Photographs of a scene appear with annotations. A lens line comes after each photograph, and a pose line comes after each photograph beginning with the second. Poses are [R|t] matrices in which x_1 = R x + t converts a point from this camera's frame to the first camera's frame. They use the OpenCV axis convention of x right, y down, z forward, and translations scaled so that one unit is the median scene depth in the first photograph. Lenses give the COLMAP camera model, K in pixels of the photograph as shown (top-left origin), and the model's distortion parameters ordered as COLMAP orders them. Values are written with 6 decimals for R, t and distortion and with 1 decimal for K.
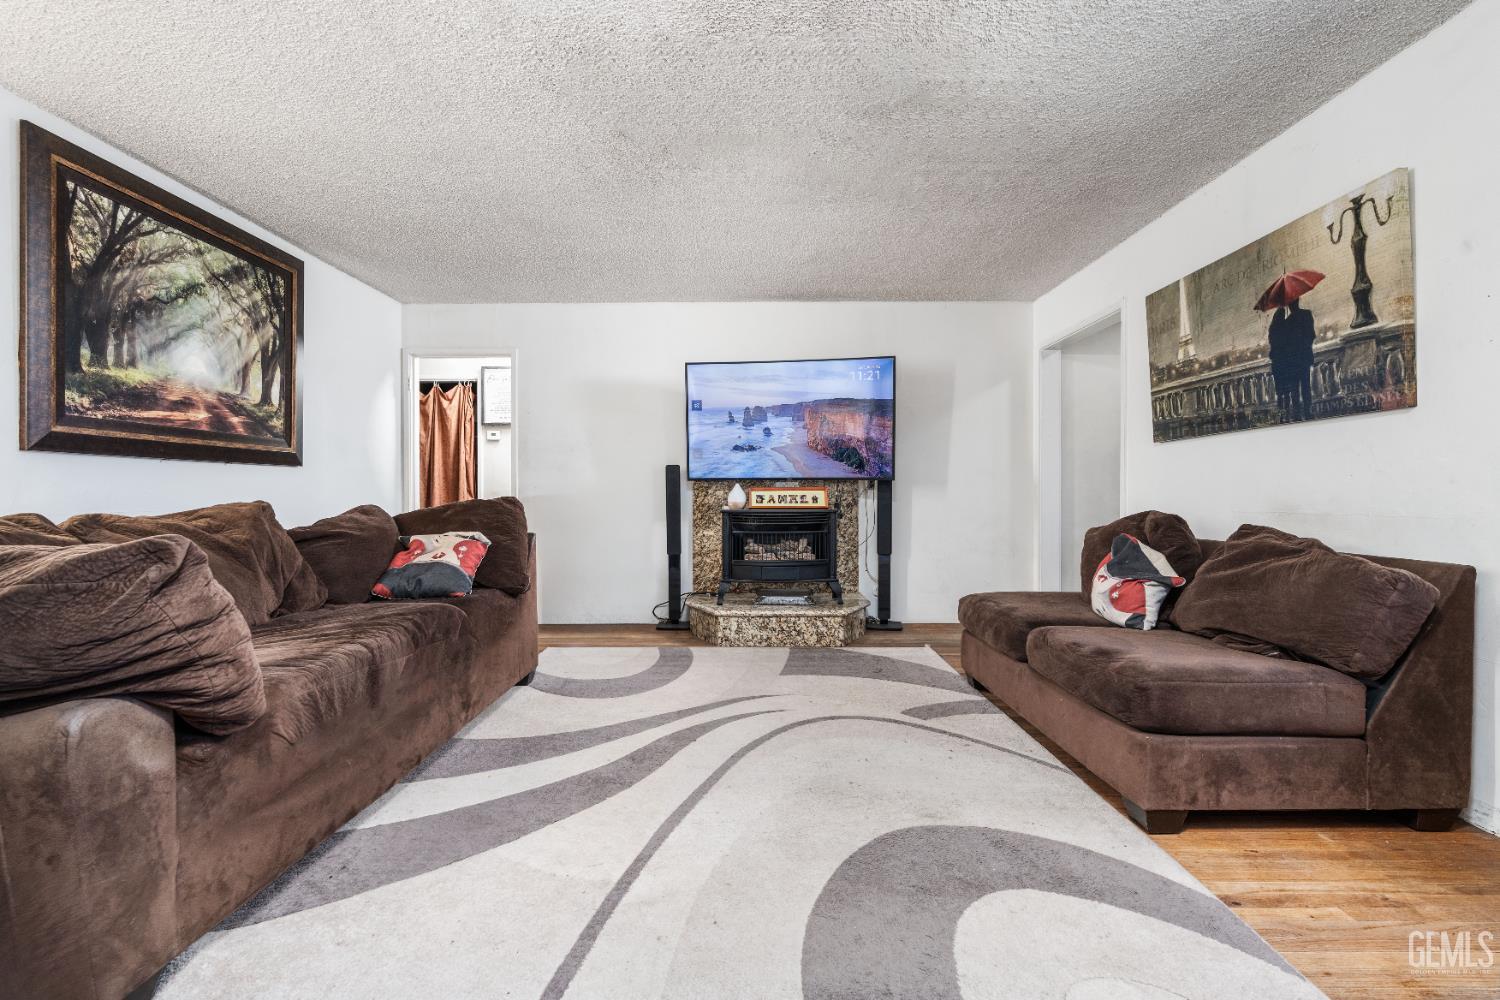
lens RADIAL K [[668.5, 0, 752.2], [0, 668.5, 494.4], [0, 0, 1]] dist [-0.002801, -0.000275]
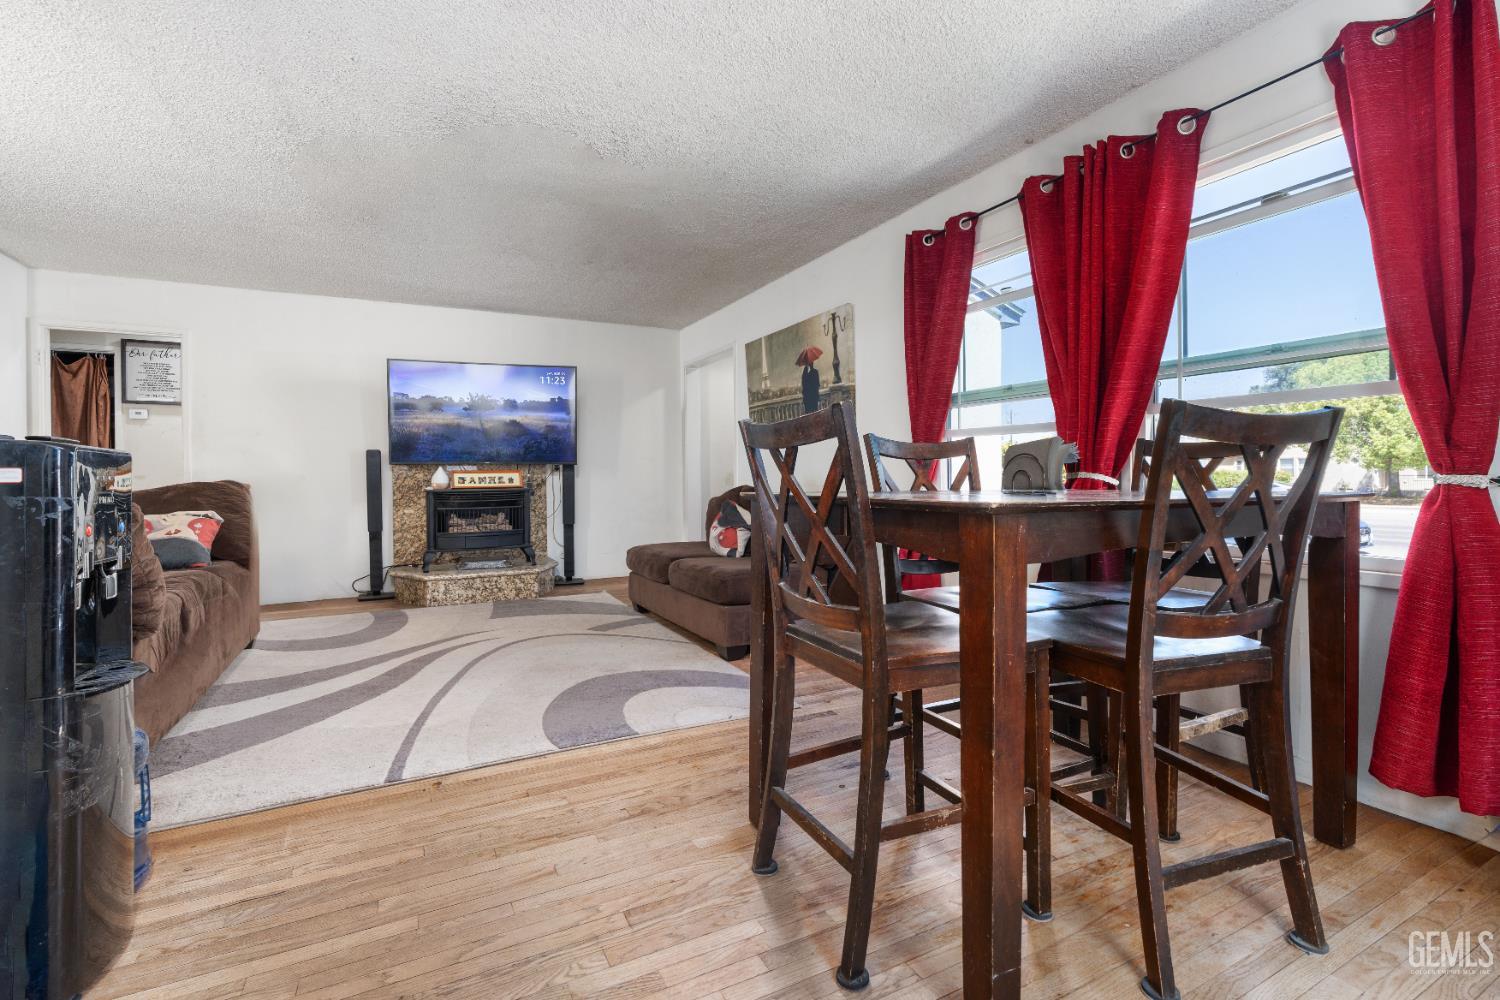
lens RADIAL K [[668.5, 0, 752.2], [0, 668.5, 494.4], [0, 0, 1]] dist [-0.002801, -0.000275]
pose [[0.886622, -0.018186, 0.462138, -0.104992], [0.005639, 0.999577, 0.028516, 0.001316], [-0.462461, -0.022677, 0.886349, -0.367884]]
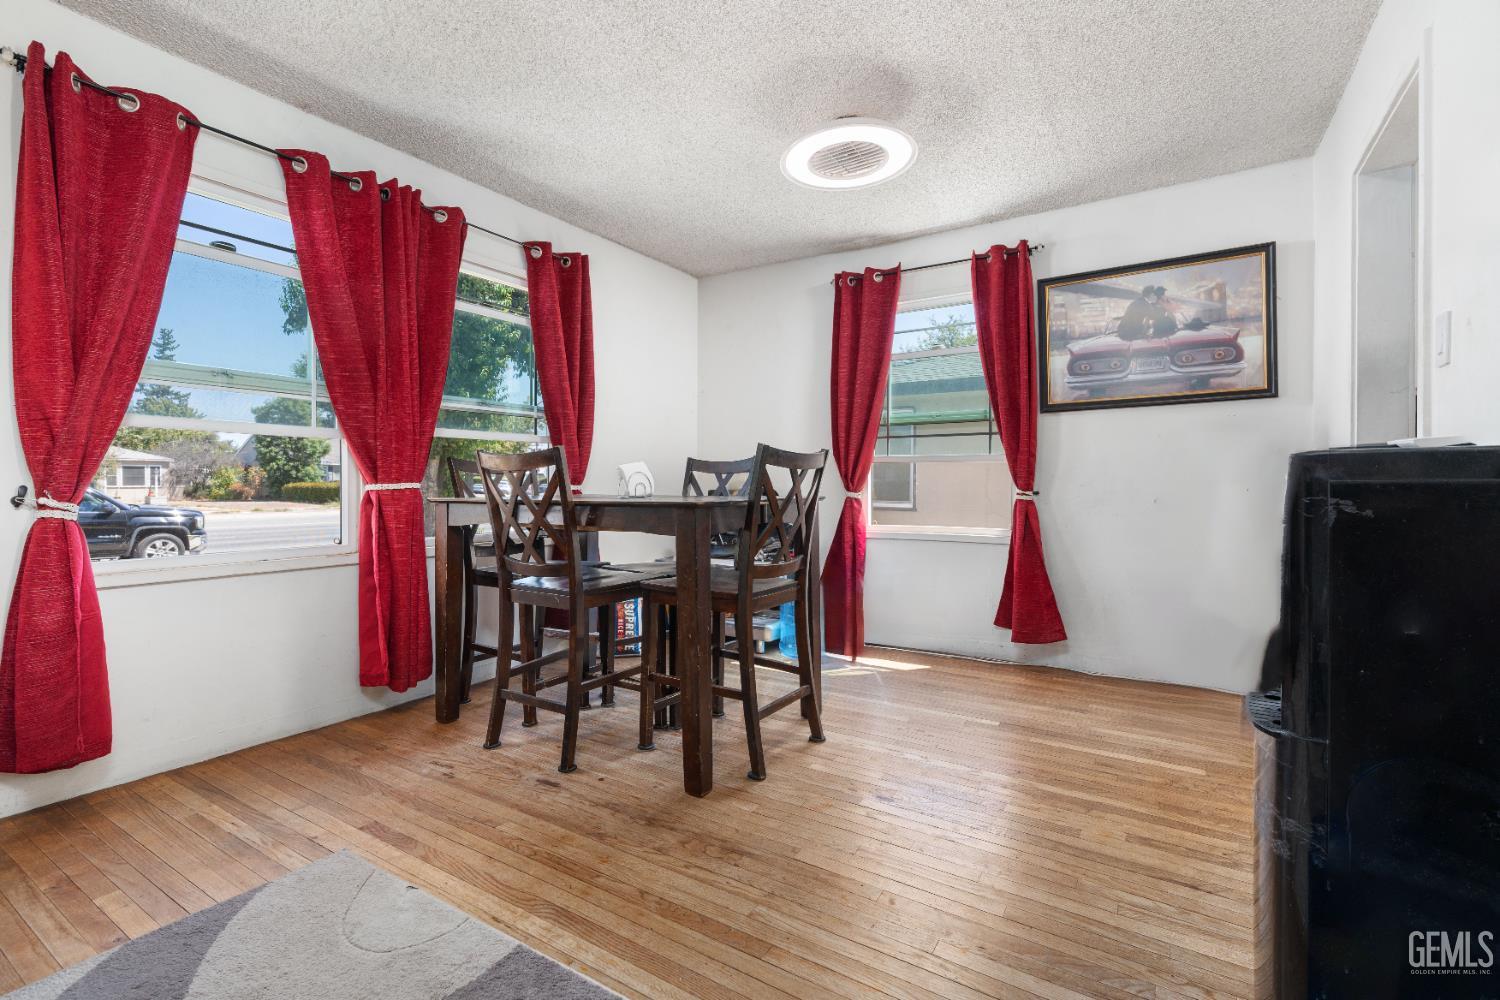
lens RADIAL K [[668.5, 0, 752.2], [0, 668.5, 494.4], [0, 0, 1]] dist [-0.002801, -0.000275]
pose [[-0.852325, -0.005544, 0.522983, -0.215194], [-0.000859, 0.999957, 0.009200, 0.006497], [-0.523011, 0.007392, -0.852294, 0.626438]]
